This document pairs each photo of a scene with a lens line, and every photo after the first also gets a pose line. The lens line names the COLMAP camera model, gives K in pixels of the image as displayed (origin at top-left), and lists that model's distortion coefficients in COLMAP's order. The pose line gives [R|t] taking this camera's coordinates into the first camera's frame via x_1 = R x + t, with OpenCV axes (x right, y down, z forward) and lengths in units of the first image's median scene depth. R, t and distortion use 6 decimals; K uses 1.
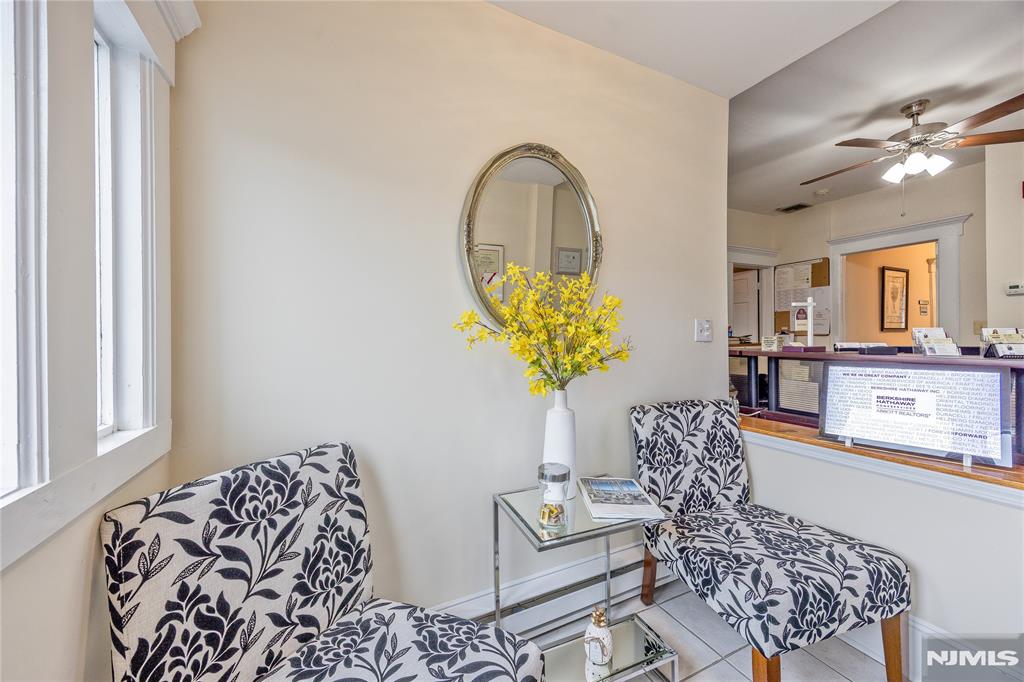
lens RADIAL K [[392.2, 0, 504.7], [0, 392.2, 339.9], [0, 0, 1]] dist [-0.012351, 0.000954]
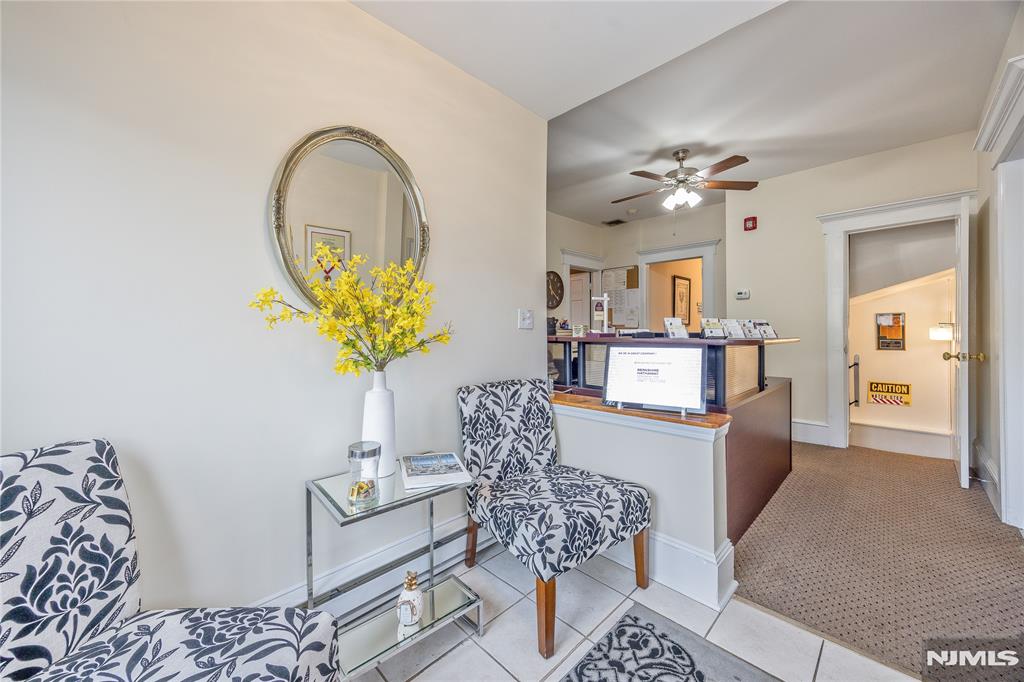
lens RADIAL K [[392.2, 0, 517.1], [0, 392.2, 334.7], [0, 0, 1]] dist [-0.012351, 0.000954]
pose [[0.934917, 0.001734, 0.354863, 0.108060], [-0.001722, 0.999998, -0.000350, 0.029044], [-0.354863, -0.000284, 0.934918, -0.081070]]
